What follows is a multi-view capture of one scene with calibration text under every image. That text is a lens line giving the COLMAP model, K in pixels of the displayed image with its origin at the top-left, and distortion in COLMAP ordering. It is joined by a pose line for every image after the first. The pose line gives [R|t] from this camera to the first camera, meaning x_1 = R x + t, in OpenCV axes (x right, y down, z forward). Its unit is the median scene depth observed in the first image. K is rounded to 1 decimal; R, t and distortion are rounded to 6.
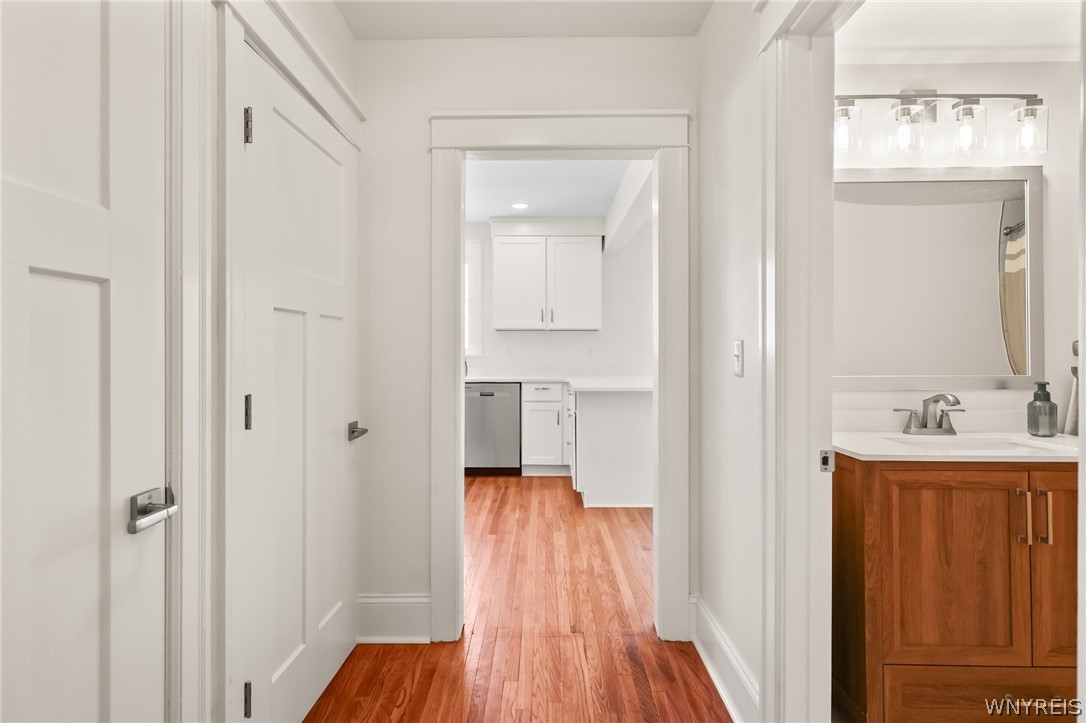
lens RADIAL K [[562.3, 0, 552.6], [0, 562.3, 357.0], [0, 0, 1]] dist [-0.003401, 0.000240]
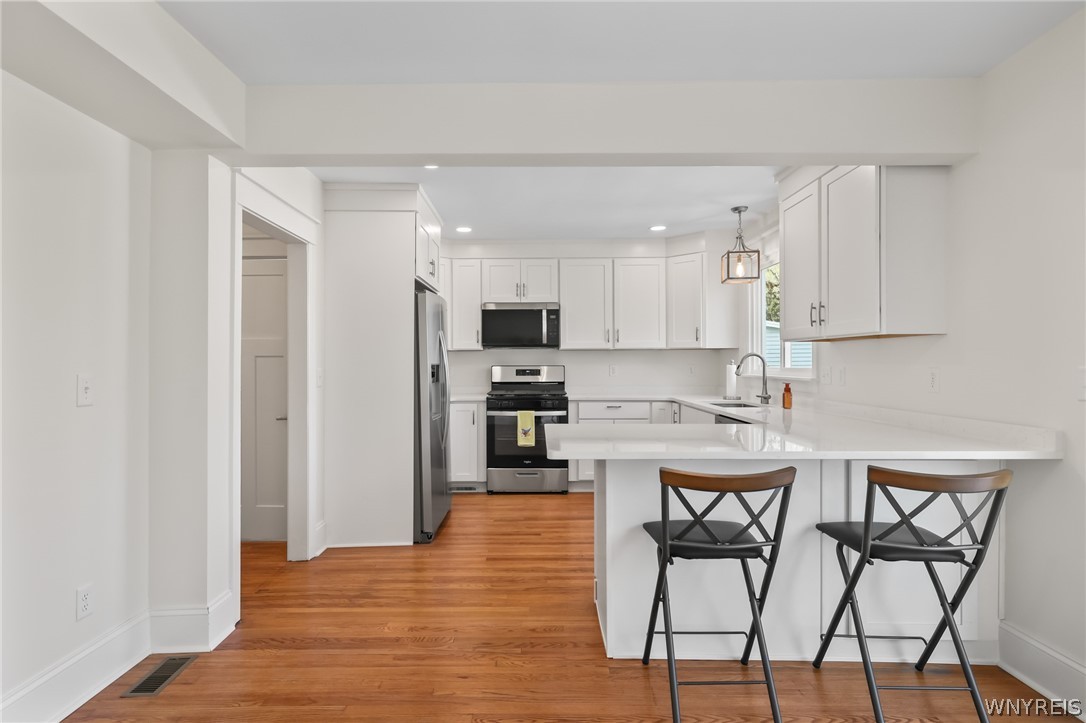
lens RADIAL K [[564.6, 0, 532.1], [0, 564.6, 361.3], [0, 0, 1]] dist [0.001224, -0.000067]
pose [[-0.019871, -0.001895, -0.999801, 0.750728], [-0.006880, 0.999975, -0.001758, -0.028940], [0.999779, 0.006844, -0.019883, 0.920717]]
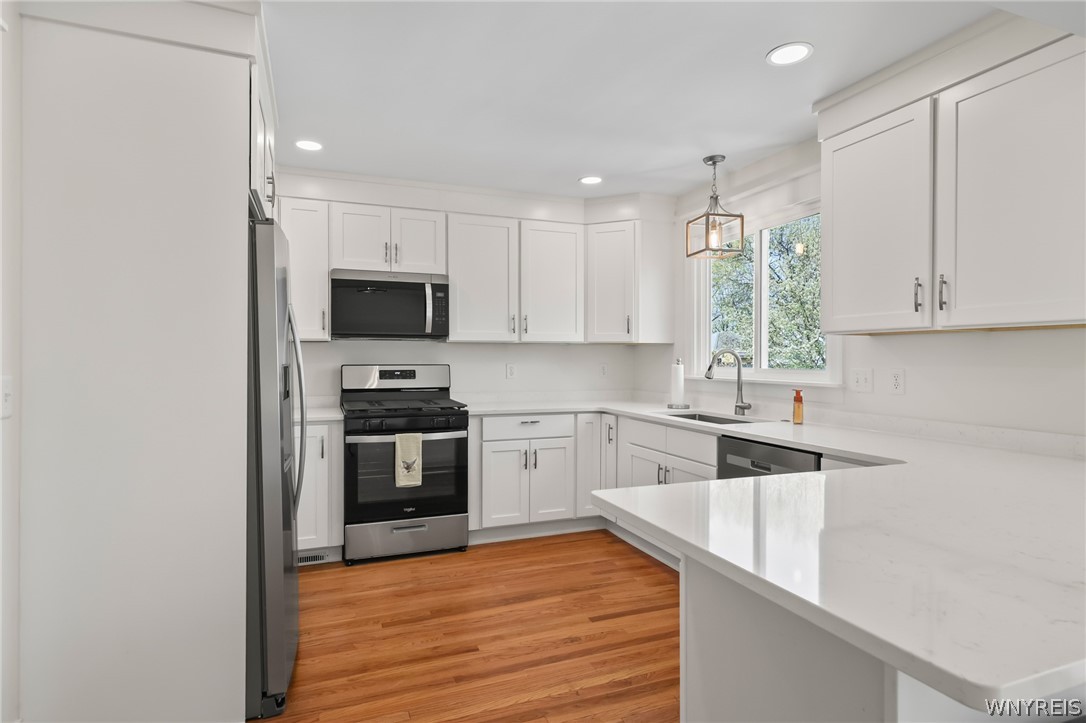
lens RADIAL K [[564.6, 0, 535.7], [0, 564.6, 362.4], [0, 0, 1]] dist [0.001224, -0.000067]
pose [[0.347310, 0.009120, -0.937706, 0.348189], [-0.010796, 0.999925, 0.005727, -0.032569], [0.937688, 0.008134, 0.347382, 0.770888]]
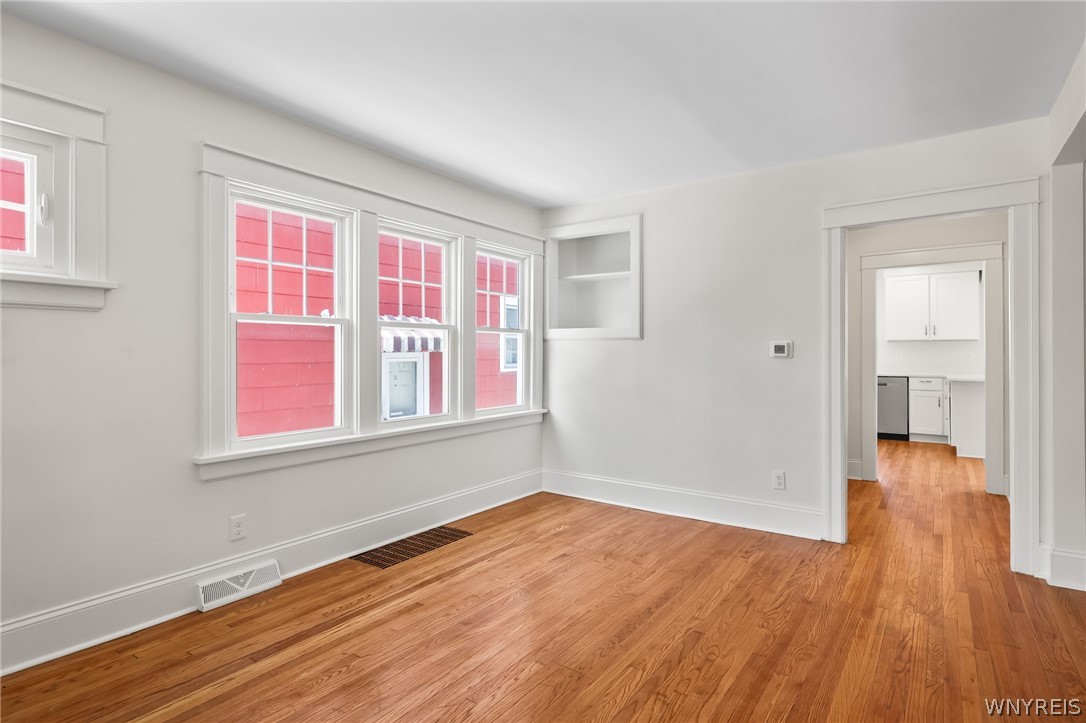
lens RADIAL K [[564.6, 0, 540.0], [0, 564.6, 352.5], [0, 0, 1]] dist [0.001224, -0.000067]
pose [[0.804698, -0.001958, -0.593681, 0.056063], [-0.005385, 0.999929, -0.010598, 0.002973], [0.593660, 0.011725, 0.804630, -0.932937]]
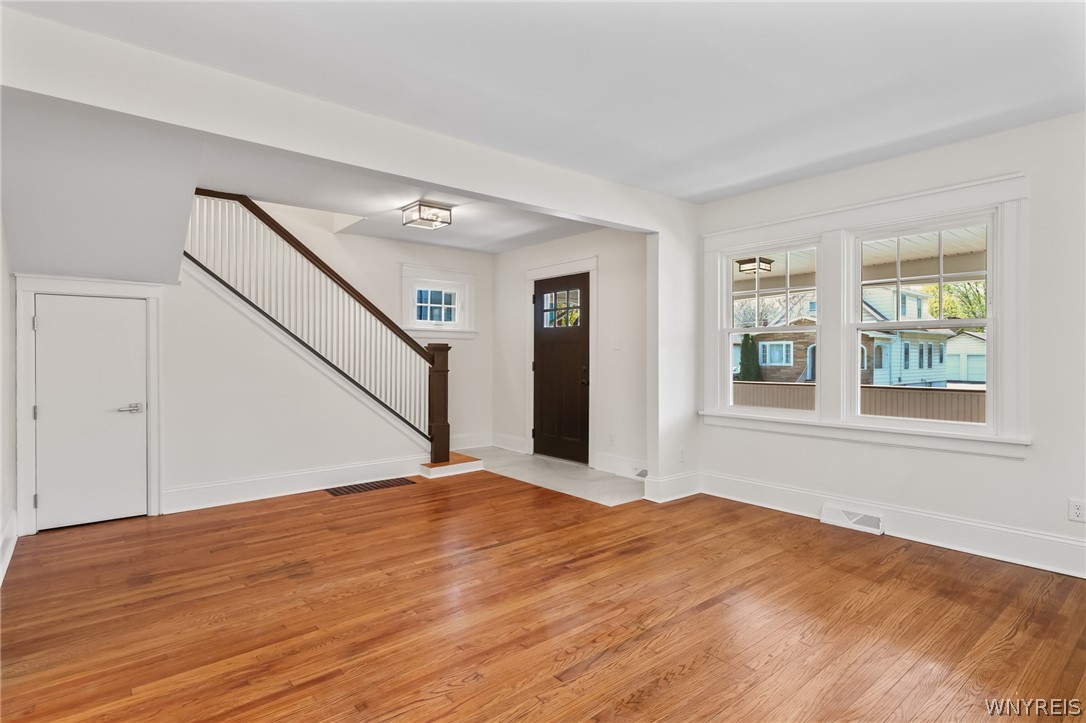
lens RADIAL K [[564.6, 0, 543.2], [0, 564.6, 350.7], [0, 0, 1]] dist [0.001224, -0.000067]
pose [[-0.629845, 0.007610, 0.776684, -0.535973], [0.011460, 0.999934, -0.000504, -0.002592], [-0.776636, 0.008584, -0.629891, -0.044370]]
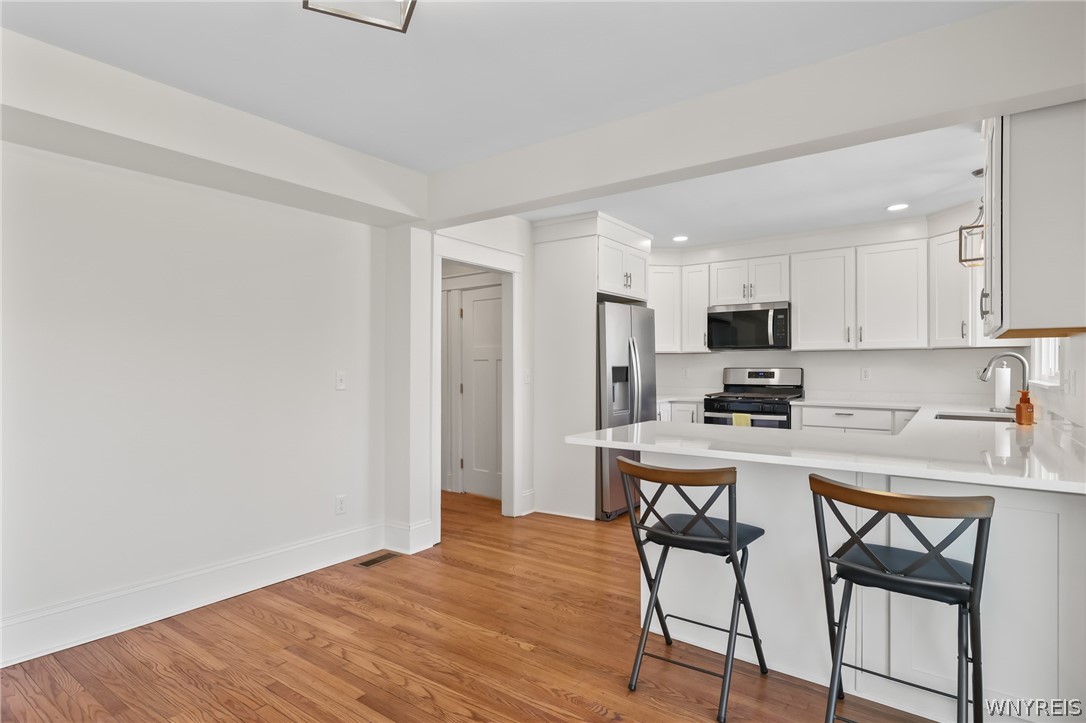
lens RADIAL K [[564.6, 0, 539.5], [0, 564.6, 368.8], [0, 0, 1]] dist [0.001224, -0.000067]
pose [[-0.602920, 0.006535, -0.797775, 0.755843], [-0.005055, 0.999915, 0.012012, -0.031772], [0.797785, 0.011275, -0.602836, 1.270200]]
